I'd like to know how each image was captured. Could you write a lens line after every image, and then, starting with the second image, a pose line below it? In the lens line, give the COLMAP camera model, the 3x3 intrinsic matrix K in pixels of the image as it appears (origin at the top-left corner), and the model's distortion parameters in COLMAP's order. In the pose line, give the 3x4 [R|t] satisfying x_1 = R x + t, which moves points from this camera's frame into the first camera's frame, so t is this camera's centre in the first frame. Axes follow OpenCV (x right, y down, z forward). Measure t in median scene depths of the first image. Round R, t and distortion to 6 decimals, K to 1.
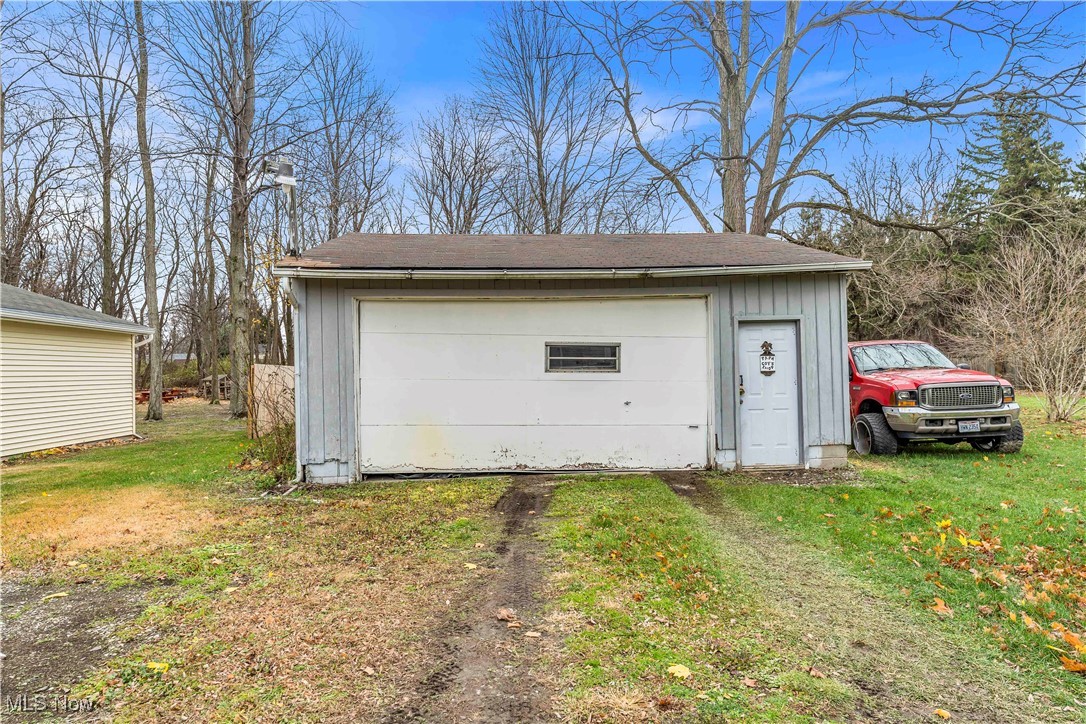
lens RADIAL K [[601.7, 0, 542.2], [0, 601.7, 364.0], [0, 0, 1]] dist [0.001987, -0.000090]
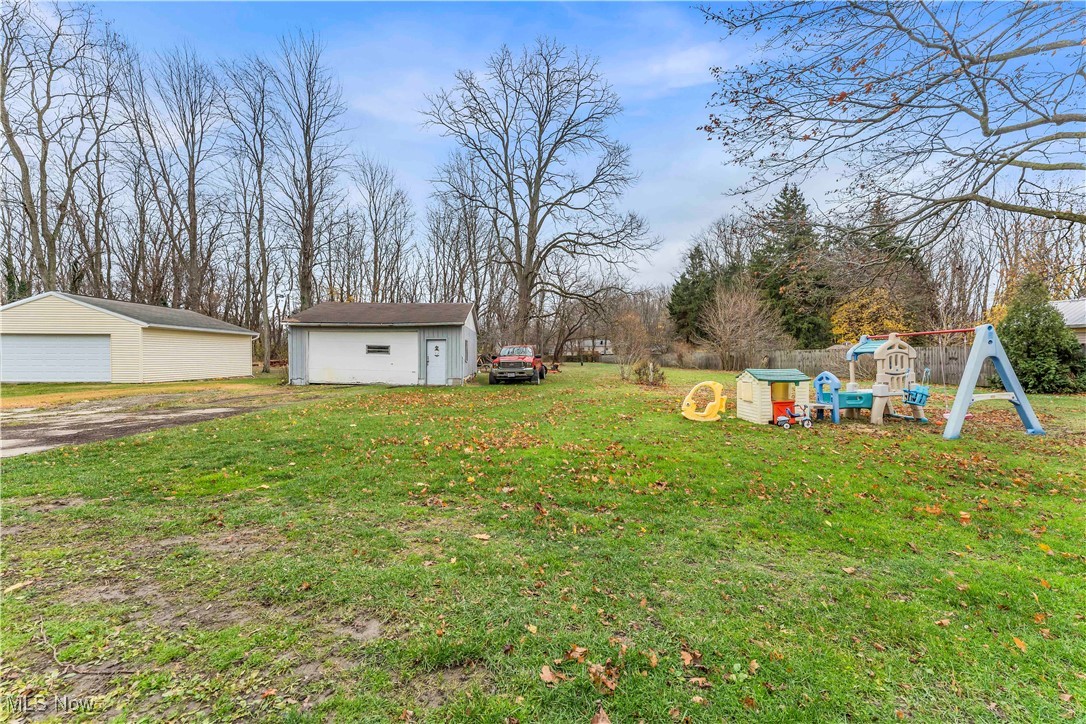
lens RADIAL K [[437.2, 0, 544.3], [0, 437.2, 361.9], [0, 0, 1]] dist [-0.003647, -0.000224]
pose [[0.998910, 0.023846, -0.040116, 1.049362], [-0.022751, 0.999362, 0.027515, -0.029598], [0.040747, -0.026572, 0.998816, -1.315822]]
